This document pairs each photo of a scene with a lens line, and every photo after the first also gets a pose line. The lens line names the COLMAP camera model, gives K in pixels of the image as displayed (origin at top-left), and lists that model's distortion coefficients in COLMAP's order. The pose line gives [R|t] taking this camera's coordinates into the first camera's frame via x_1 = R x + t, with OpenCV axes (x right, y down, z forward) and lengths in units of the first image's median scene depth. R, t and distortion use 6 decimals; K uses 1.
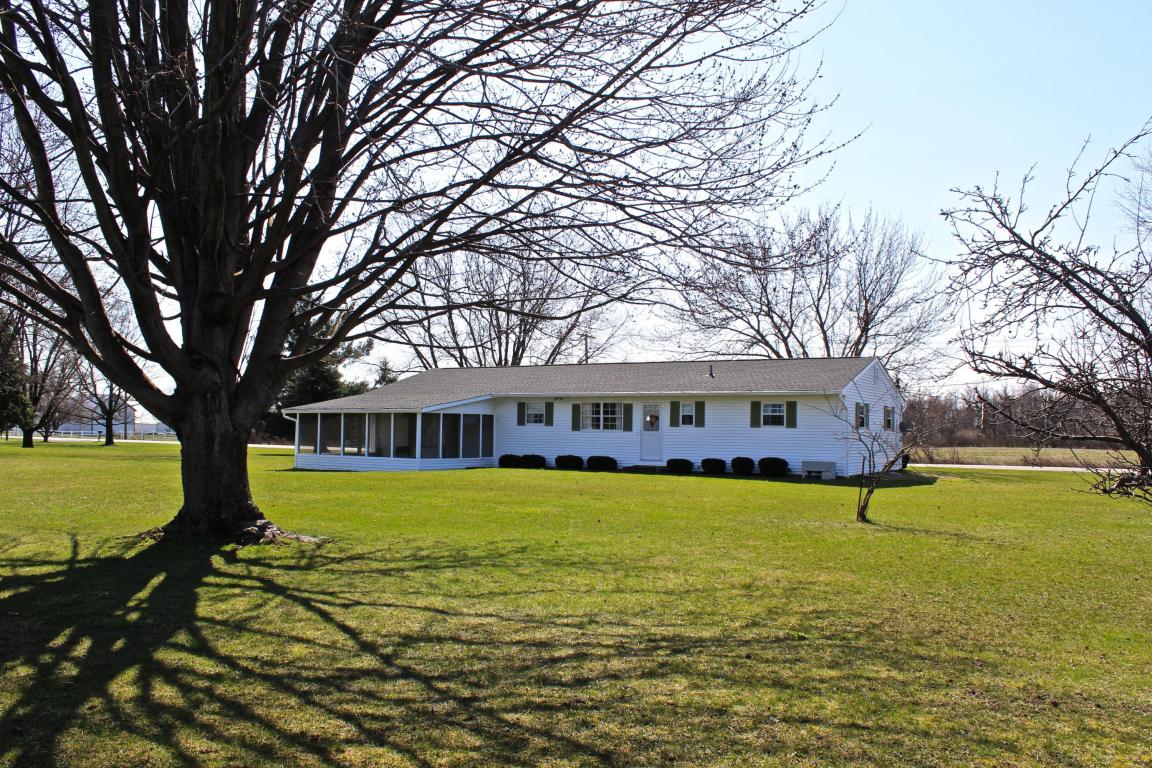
lens RADIAL K [[974.1, 0, 577.5], [0, 974.1, 377.2], [0, 0, 1]] dist [-0.154079, 0.140830]
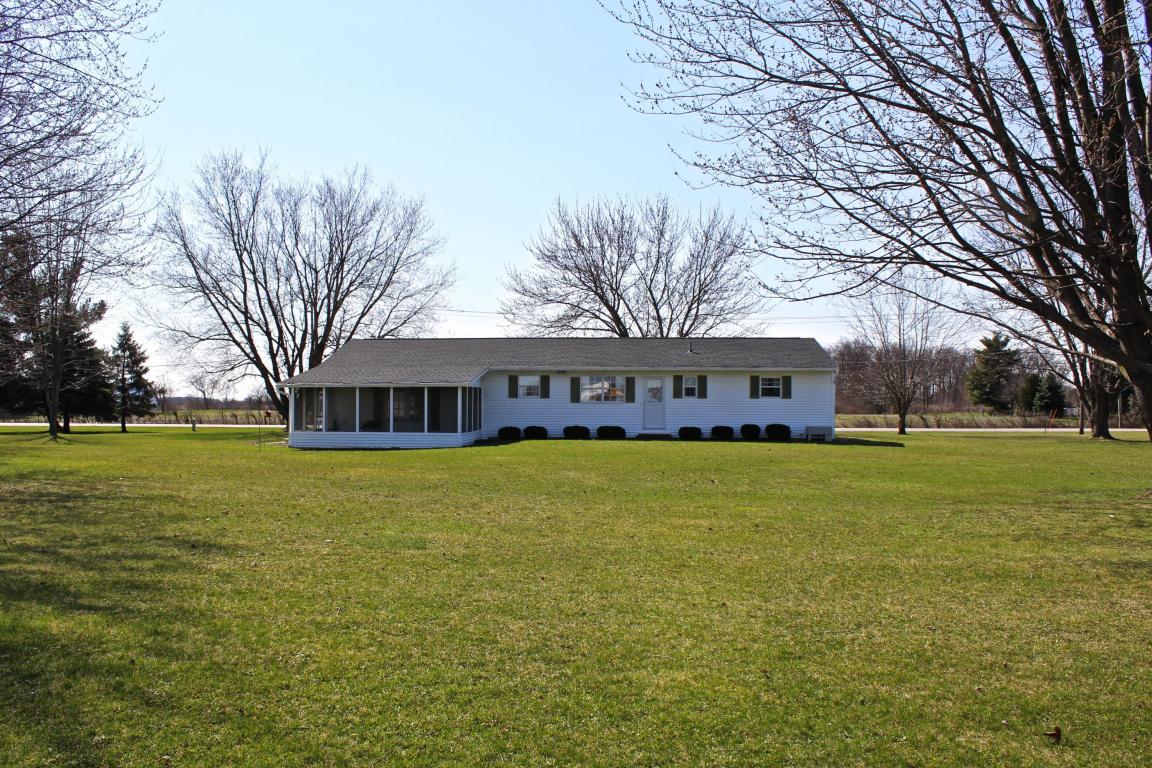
lens RADIAL K [[974.1, 0, 572.3], [0, 974.1, 386.7], [0, 0, 1]] dist [-0.154079, 0.140830]
pose [[0.895561, -0.006278, 0.444894, -0.472471], [-0.014261, 0.998982, 0.042803, -0.007853], [-0.444709, -0.044678, 0.894560, 0.050735]]
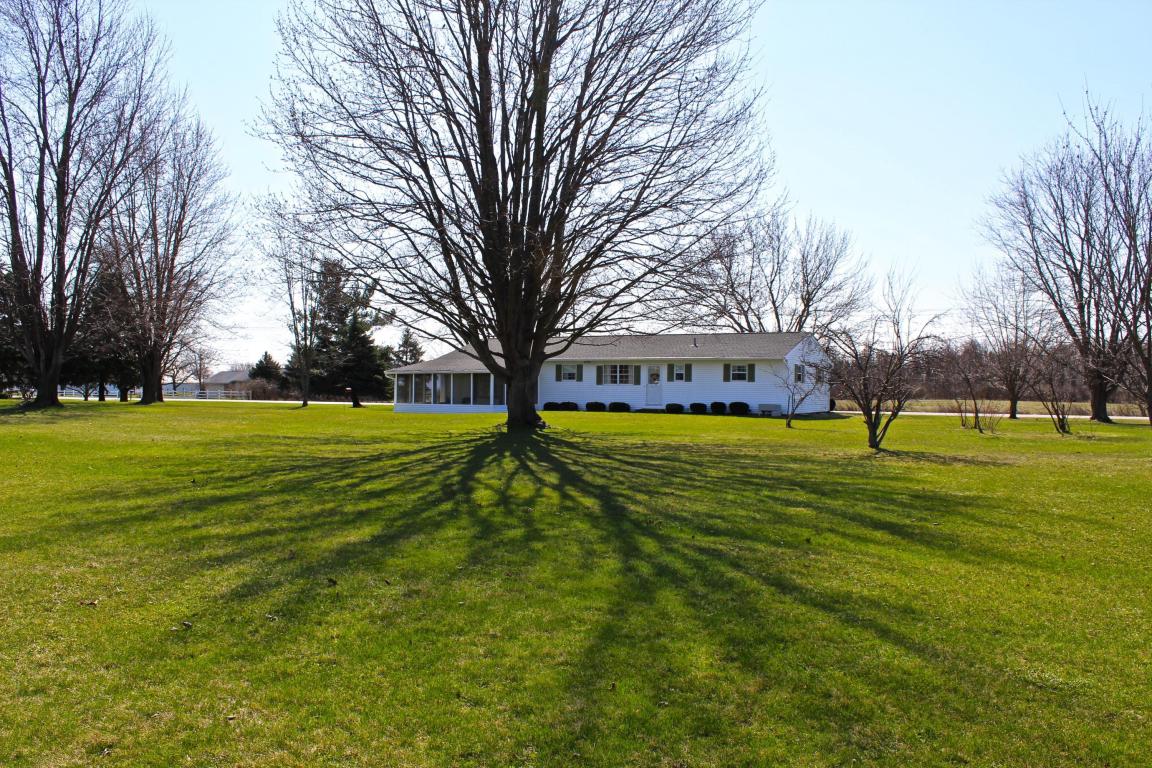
lens RADIAL K [[974.1, 0, 568.6], [0, 974.1, 388.3], [0, 0, 1]] dist [-0.154079, 0.140830]
pose [[0.999355, -0.006838, 0.035248, -0.095415], [0.004827, 0.998372, 0.056838, -0.020219], [-0.035580, -0.056631, 0.997761, -0.406220]]
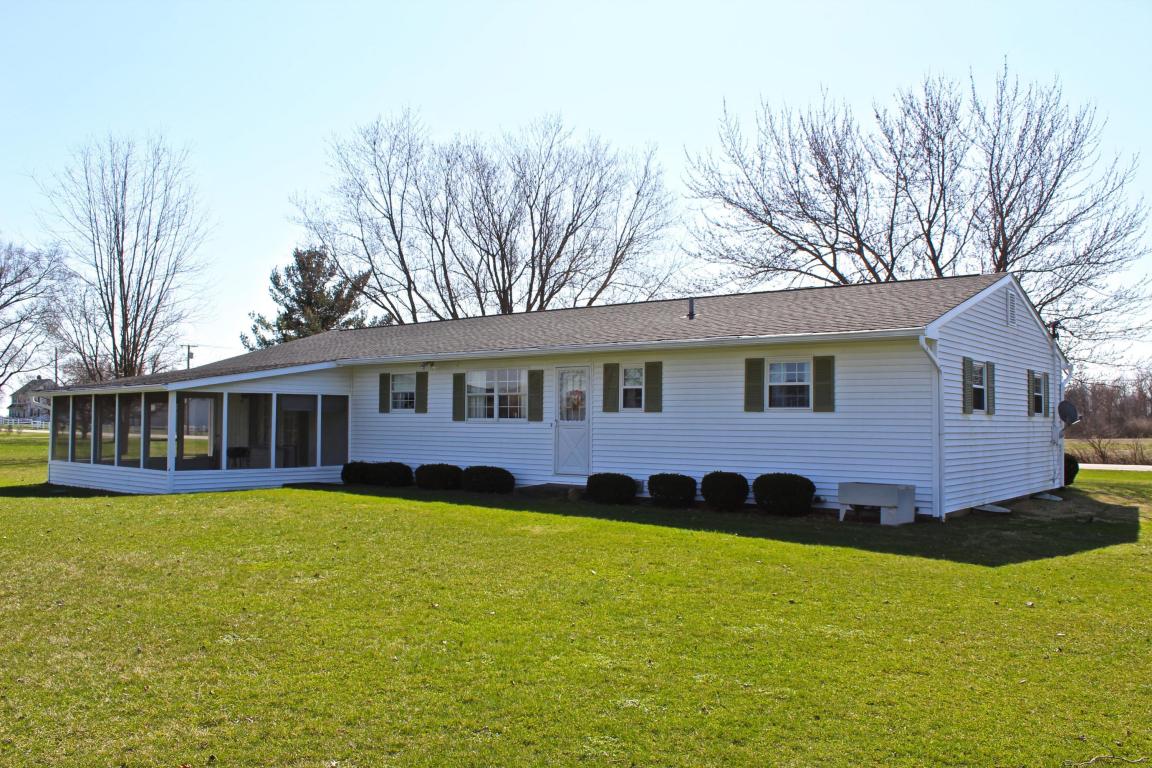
lens RADIAL K [[974.1, 0, 577.4], [0, 974.1, 390.3], [0, 0, 1]] dist [-0.154079, 0.140830]
pose [[0.989006, -0.011985, -0.147392, 0.149479], [0.015137, 0.999680, 0.020280, 0.026358], [0.147102, -0.022288, 0.988870, 0.444292]]
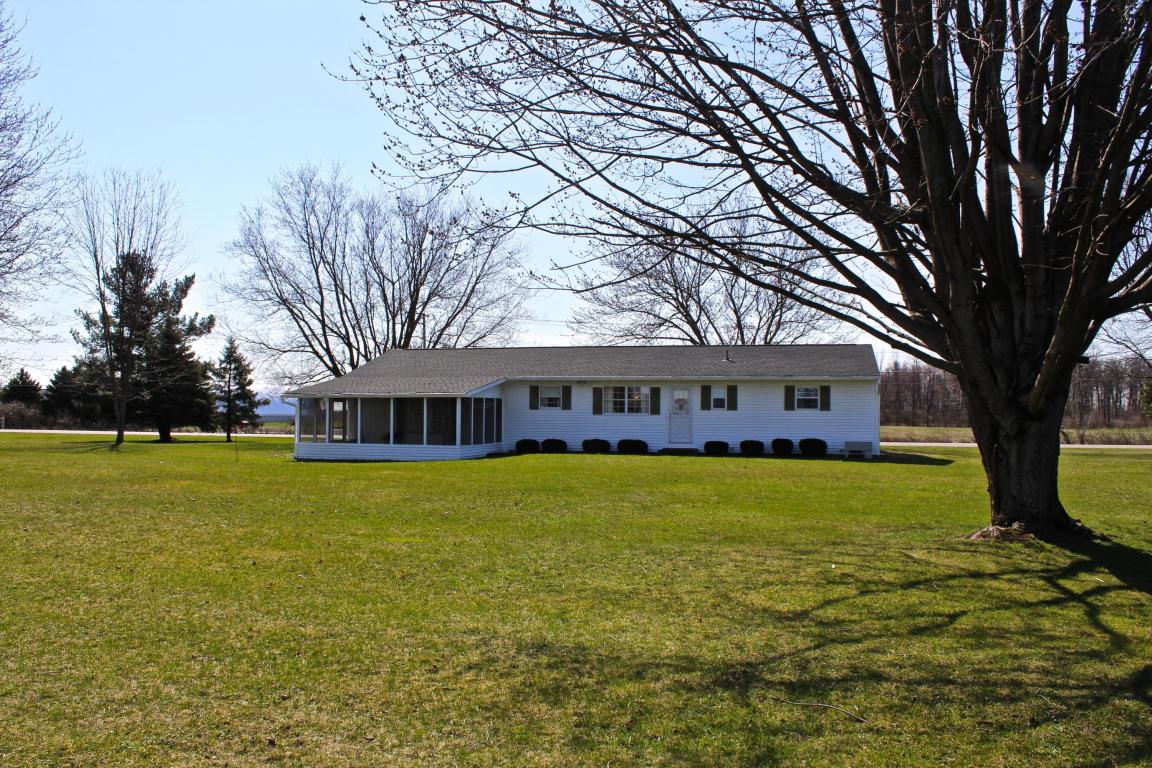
lens RADIAL K [[974.1, 0, 576.6], [0, 974.1, 393.1], [0, 0, 1]] dist [-0.154079, 0.140830]
pose [[0.959268, -0.003285, 0.282477, -0.302323], [-0.007885, 0.999231, 0.038397, -0.005299], [-0.282386, -0.039060, 0.958505, 0.045942]]
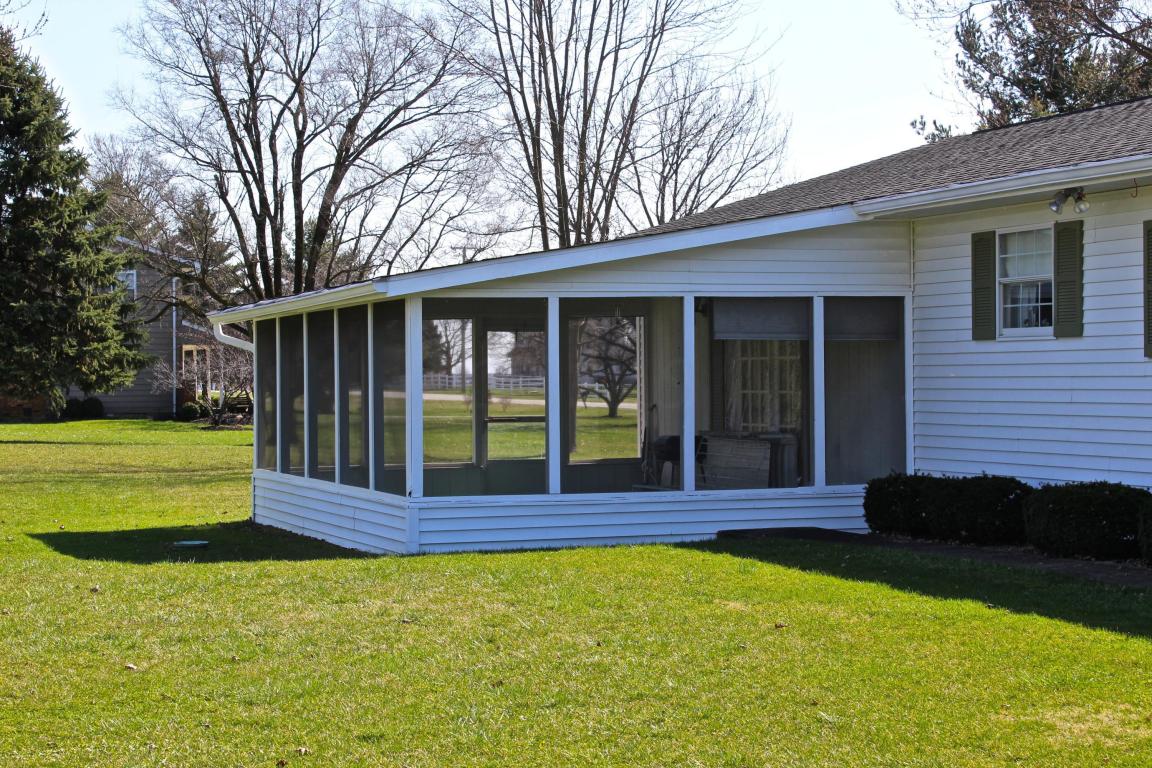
lens RADIAL K [[2237.9, 0, 576.2], [0, 2237.9, 384.3], [0, 0, 1]] dist [-0.003506, 0.000000]
pose [[0.780106, -0.017309, -0.625408, 0.186649], [0.053185, 0.997834, 0.038724, 0.036181], [0.623383, -0.063471, 0.779337, 0.569343]]
